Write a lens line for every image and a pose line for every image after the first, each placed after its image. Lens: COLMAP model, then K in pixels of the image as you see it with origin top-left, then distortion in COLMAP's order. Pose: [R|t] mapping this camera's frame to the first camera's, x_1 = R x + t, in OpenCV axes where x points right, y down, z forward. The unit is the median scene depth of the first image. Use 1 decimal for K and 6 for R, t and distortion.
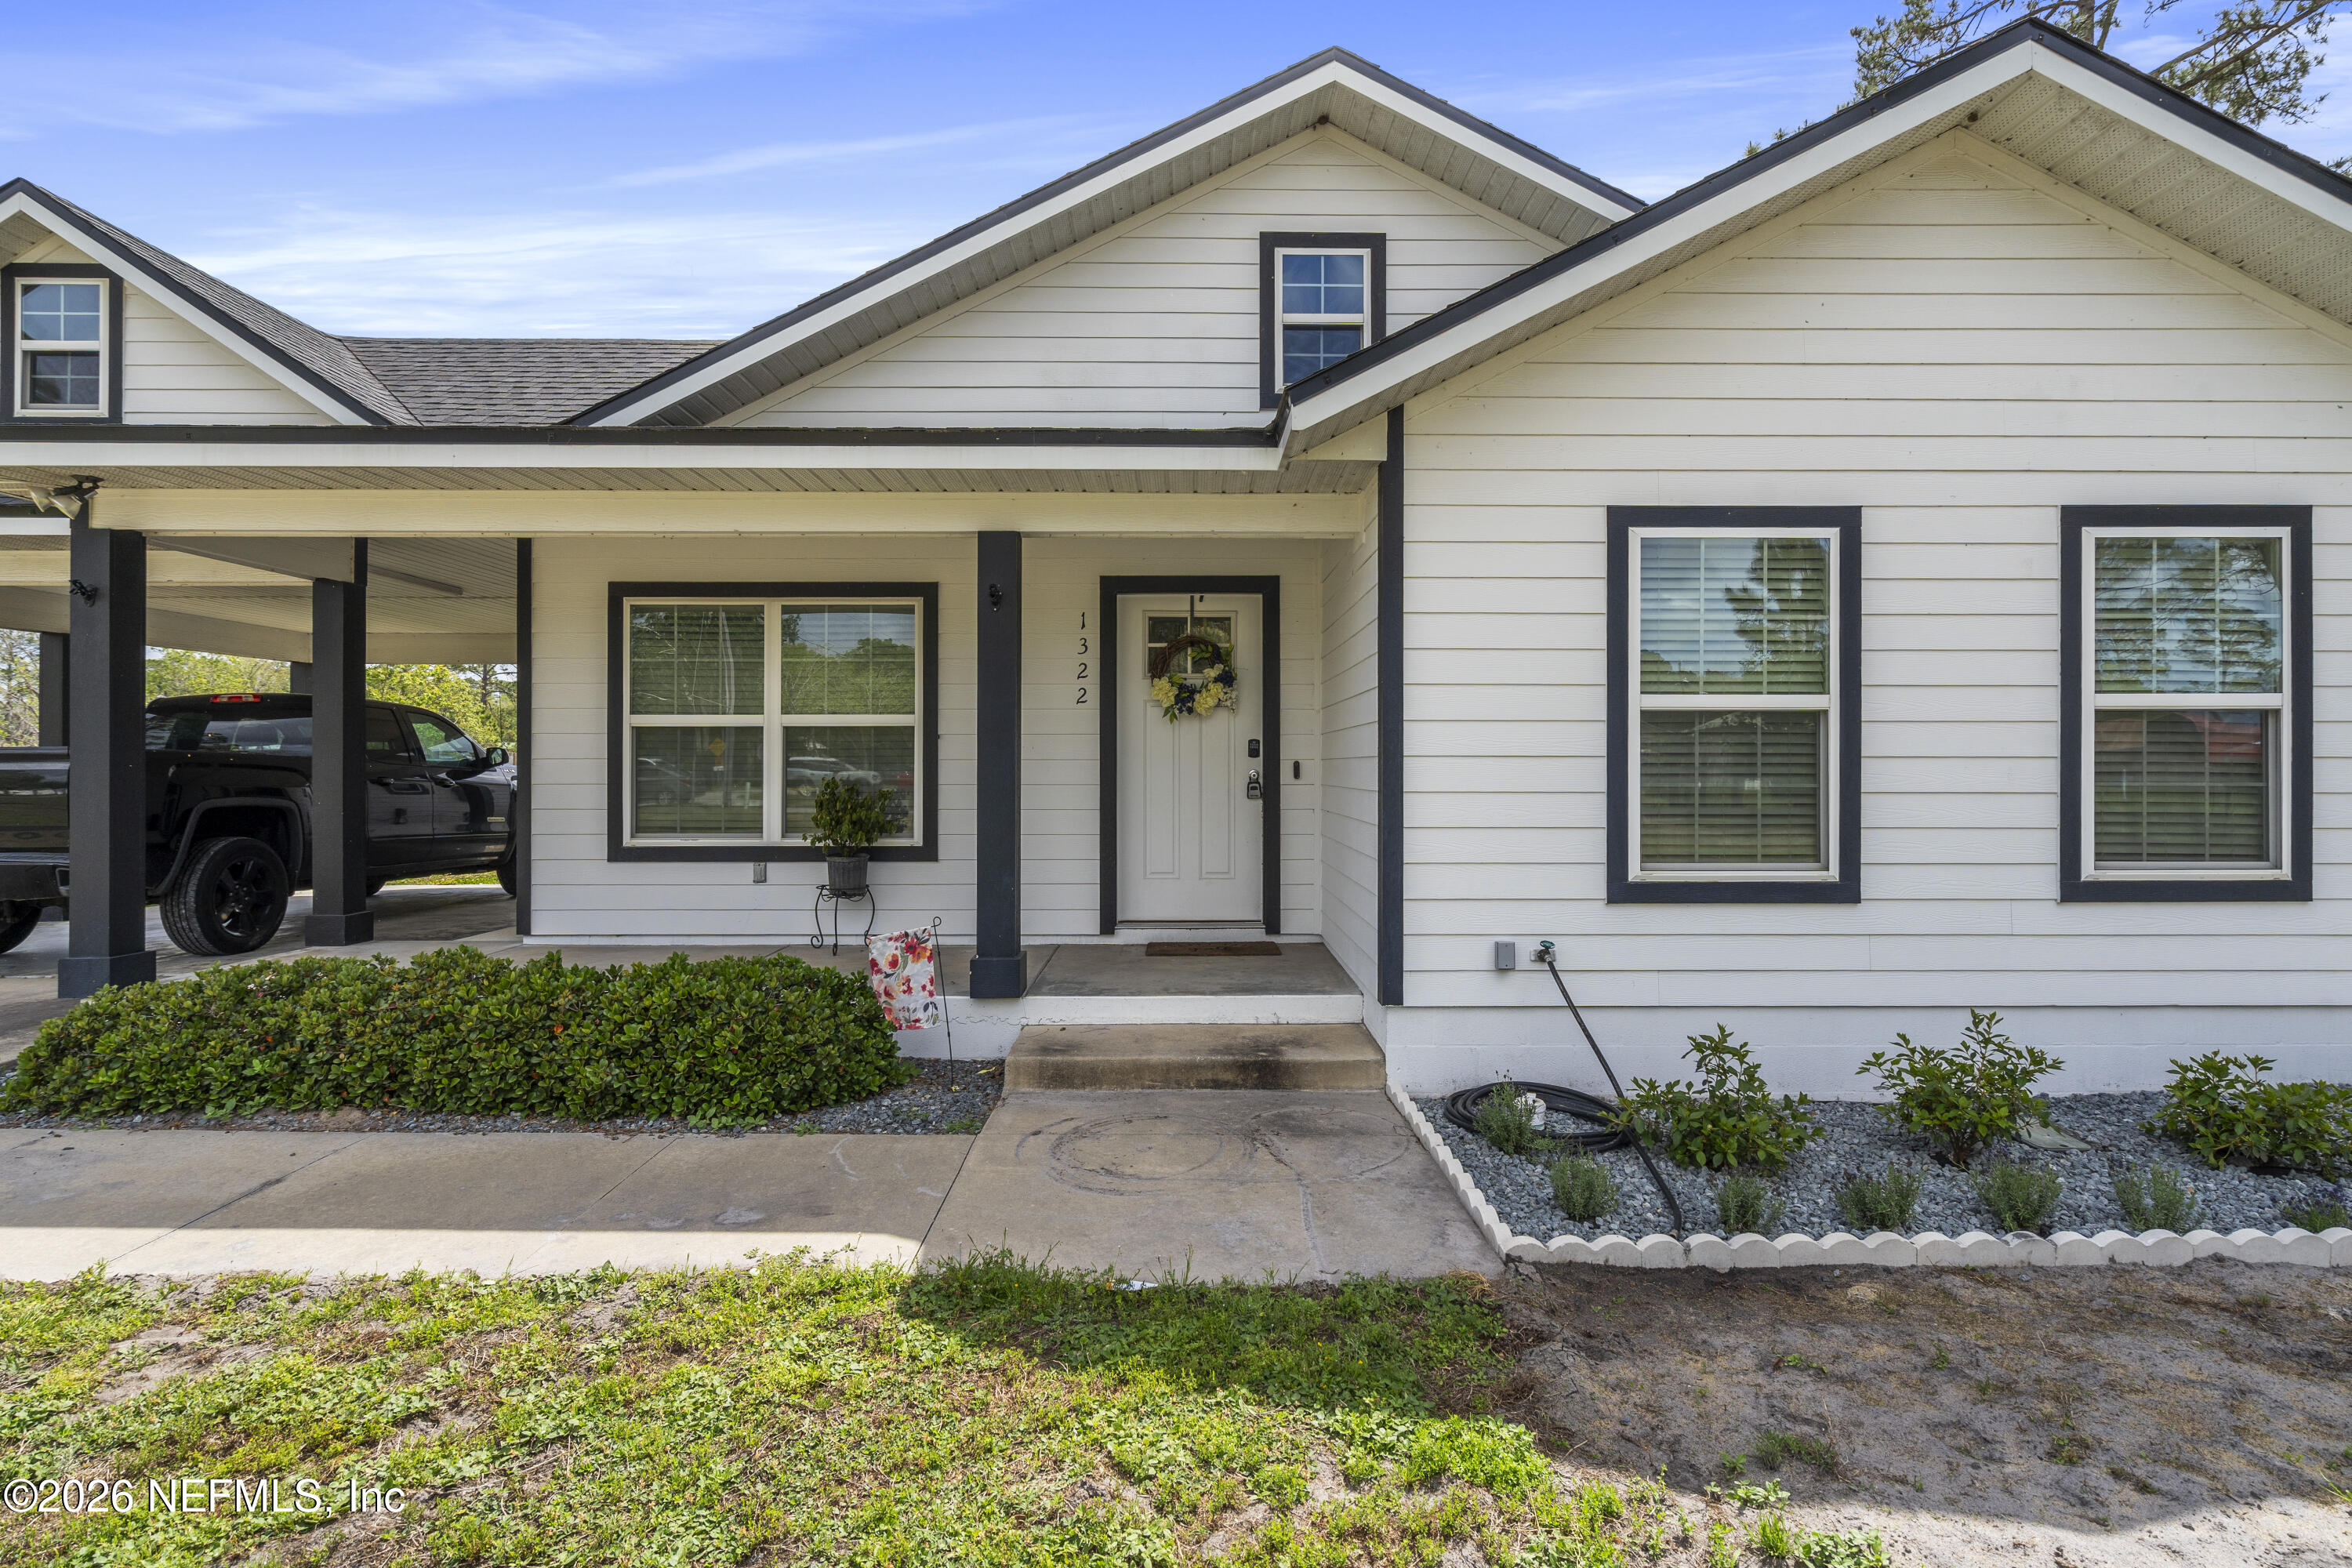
lens RADIAL K [[1149.5, 0, 1172.7], [0, 1149.5, 773.6], [0, 0, 1]] dist [0.001832, 0.000368]
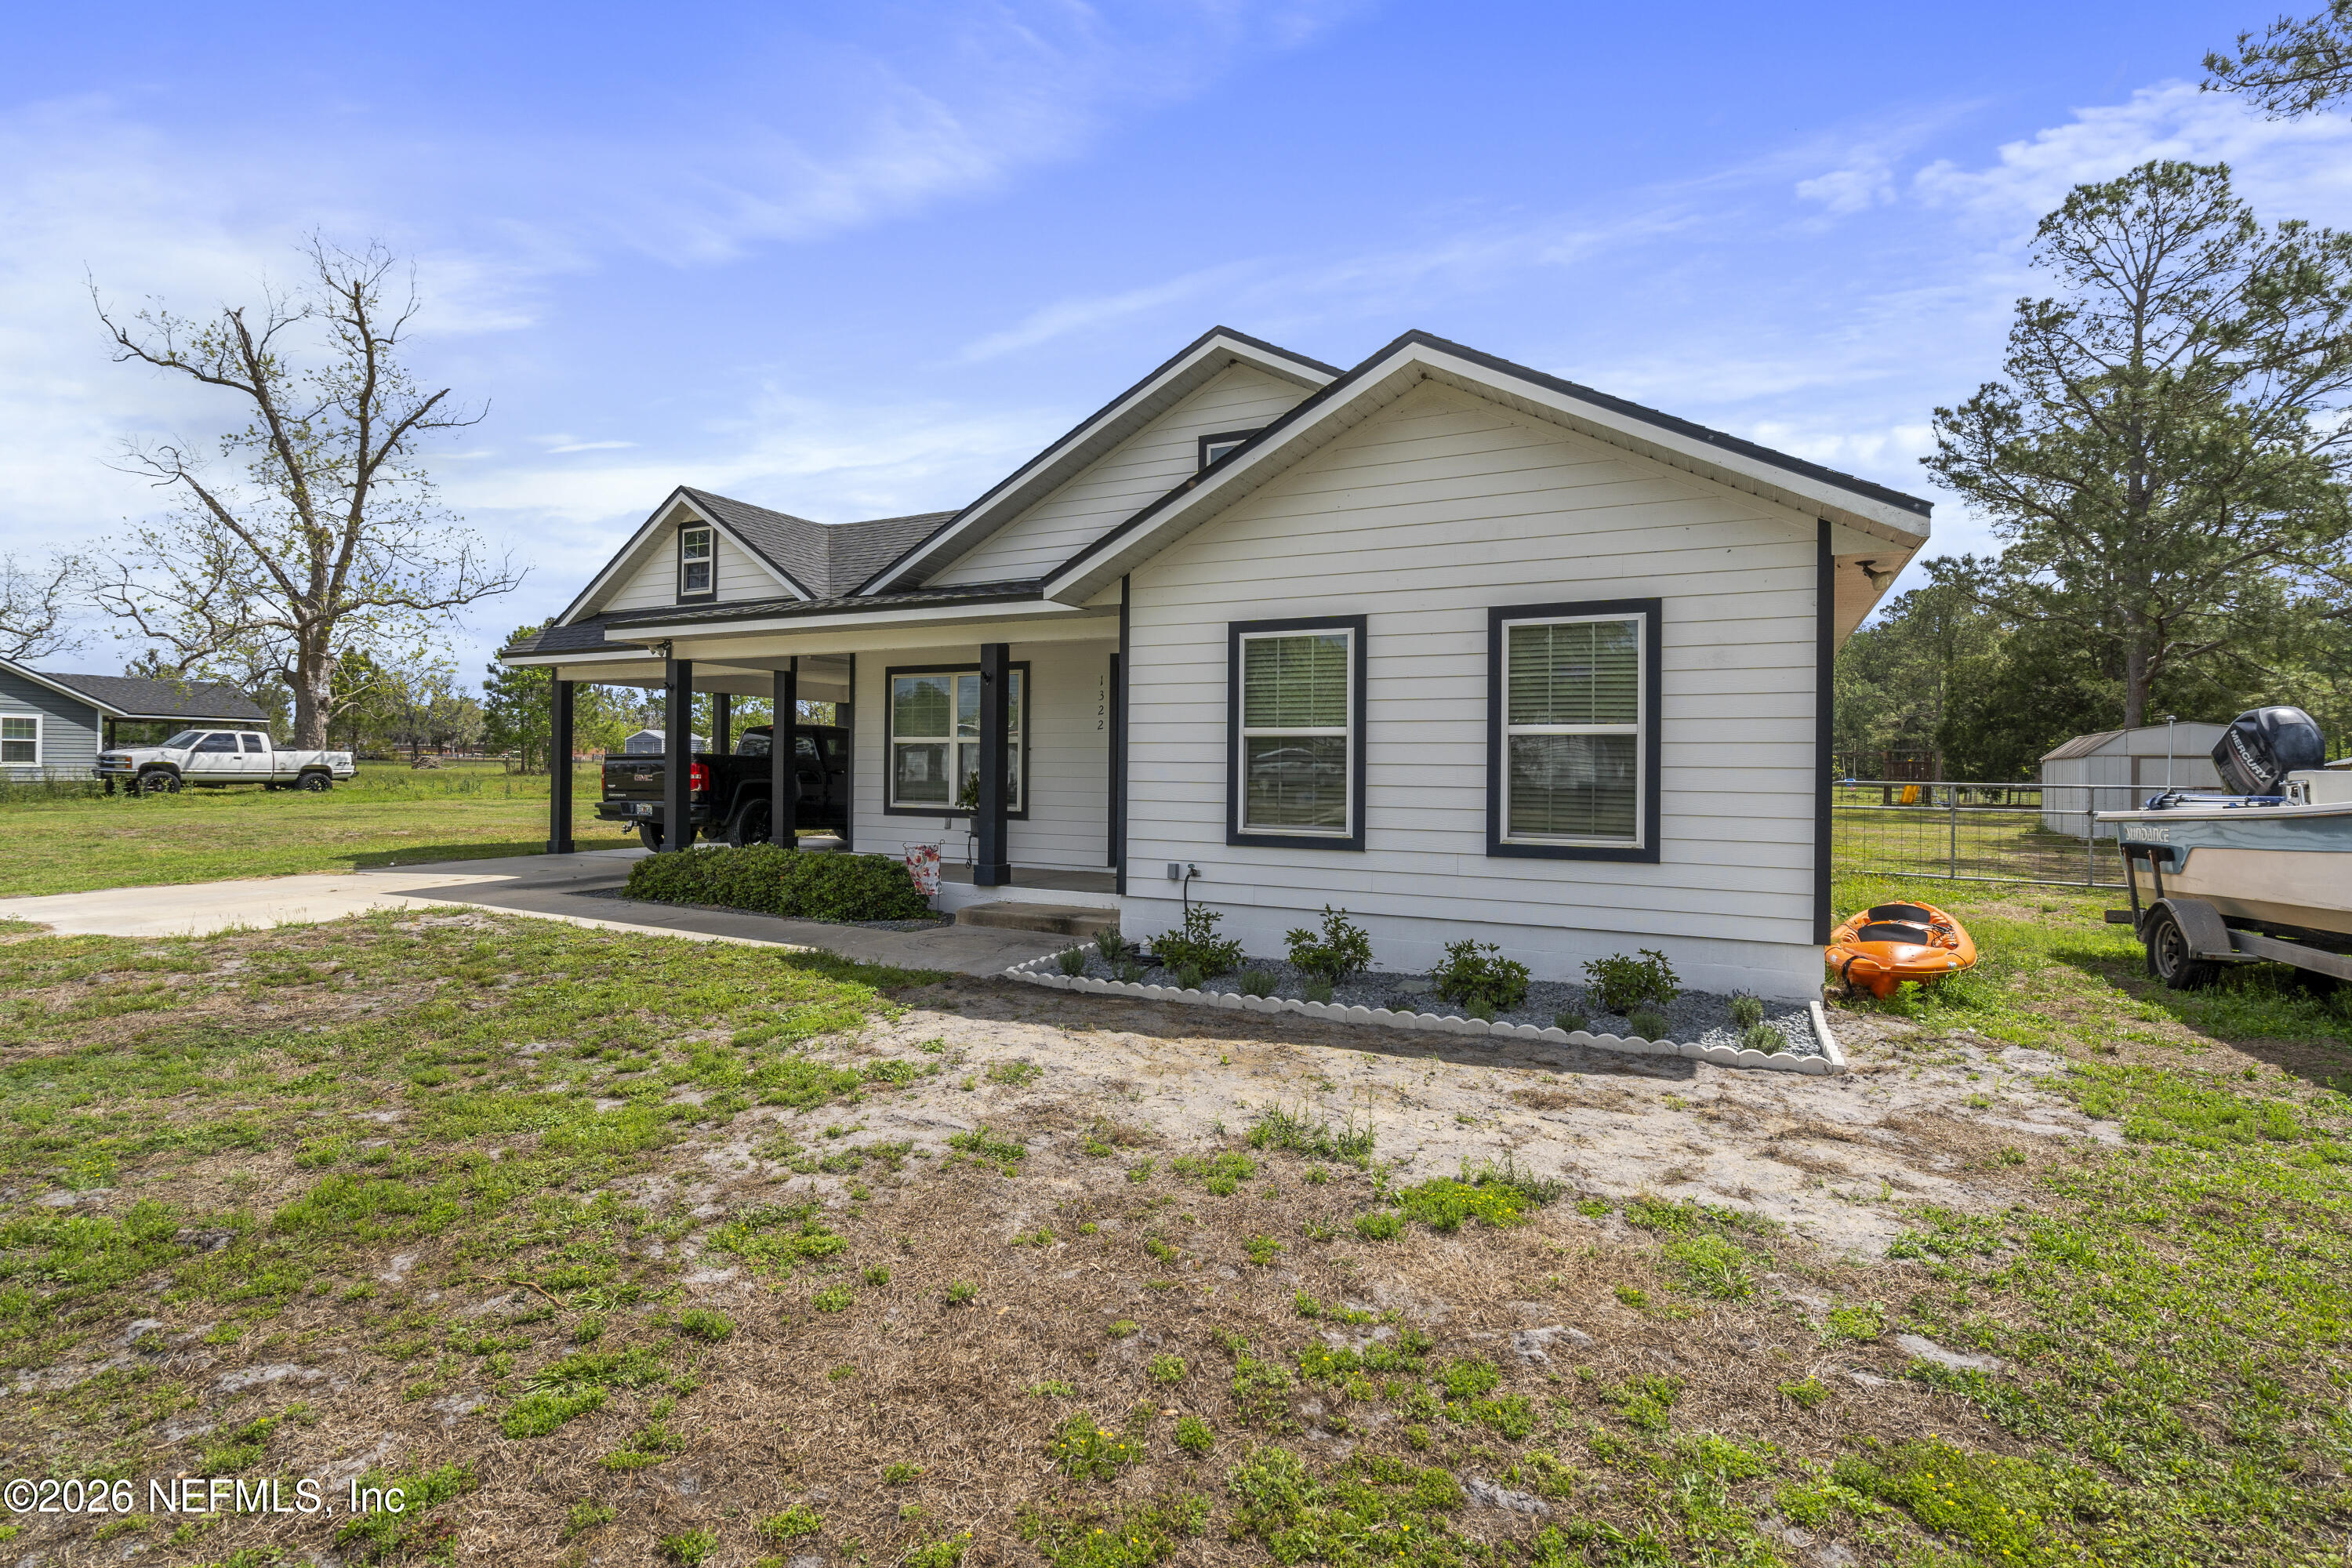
lens RADIAL K [[1083.6, 0, 1167.8], [0, 1083.6, 779.2], [0, 0, 1]] dist [0.000334, 0.001066]
pose [[0.886714, 0.013920, -0.462108, 1.069563], [-0.012368, 0.999903, 0.006388, 0.000895], [0.462153, 0.000051, 0.886800, -0.529004]]
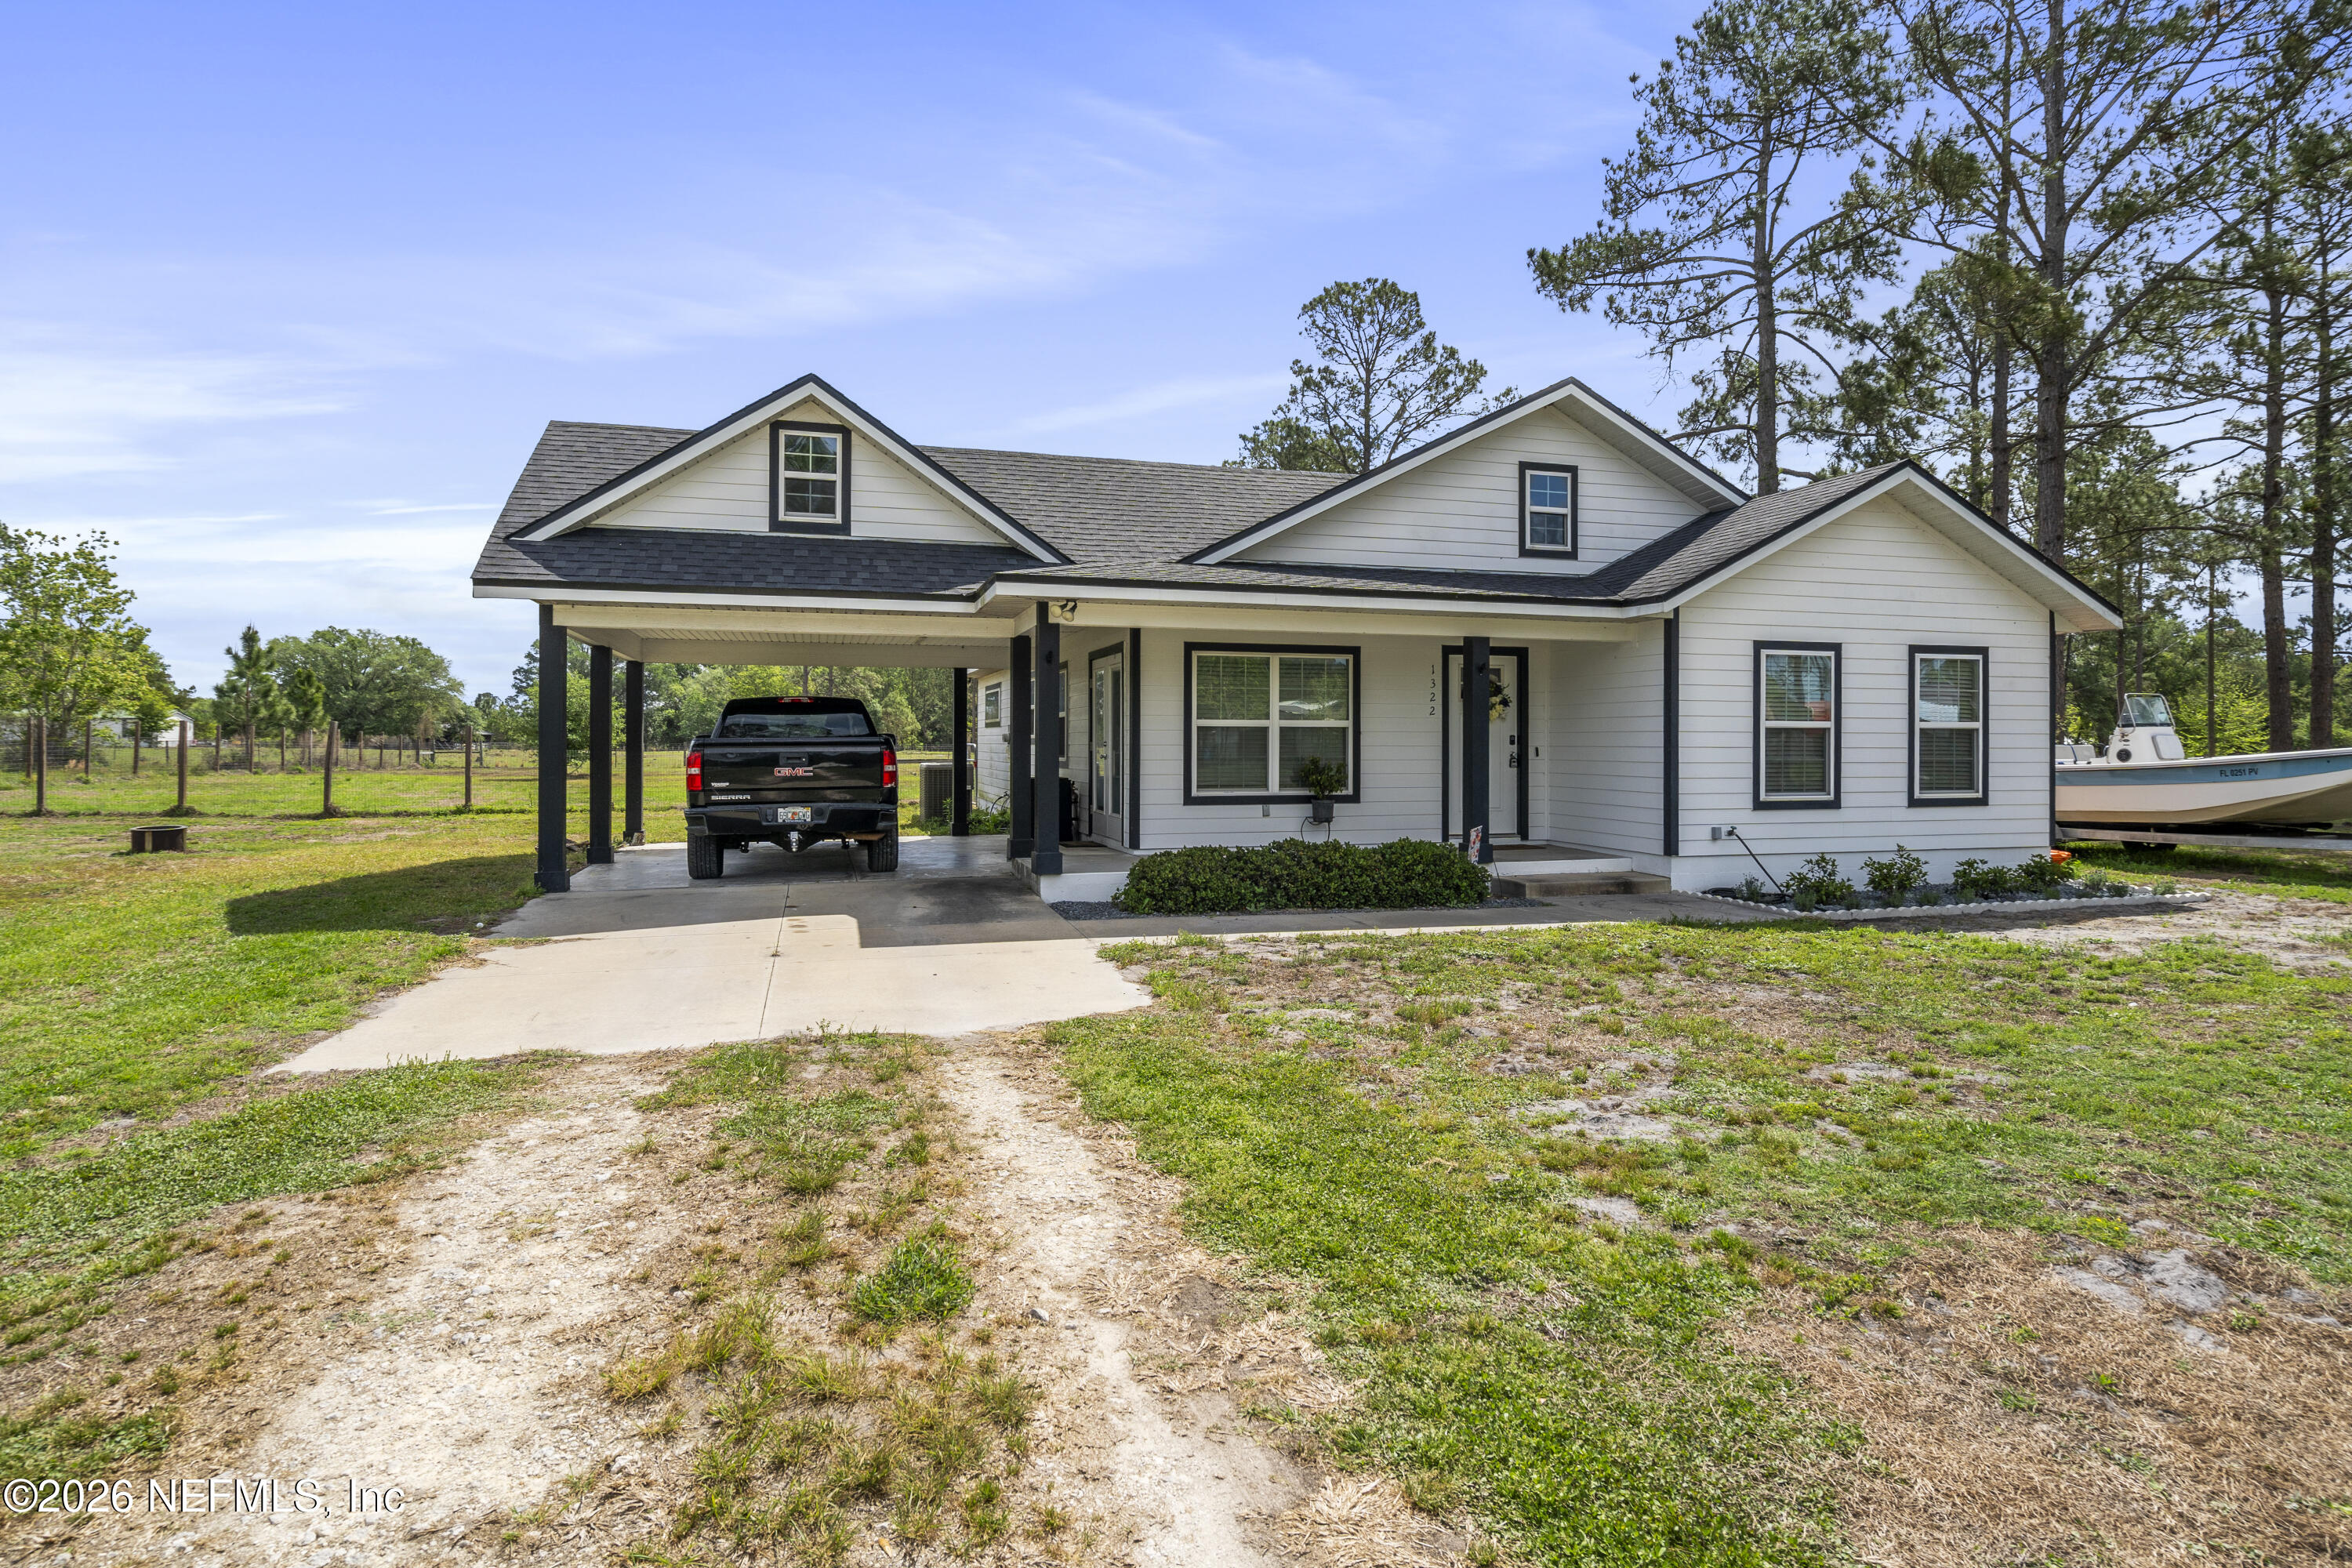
lens RADIAL K [[1239.6, 0, 1154.1], [0, 1239.6, 752.4], [0, 0, 1]] dist [-0.012207, -0.000106]
pose [[0.965776, 0.000750, 0.259376, -1.440928], [-0.001113, 0.999999, 0.001252, -0.006107], [-0.259375, -0.001498, 0.965776, -1.102653]]
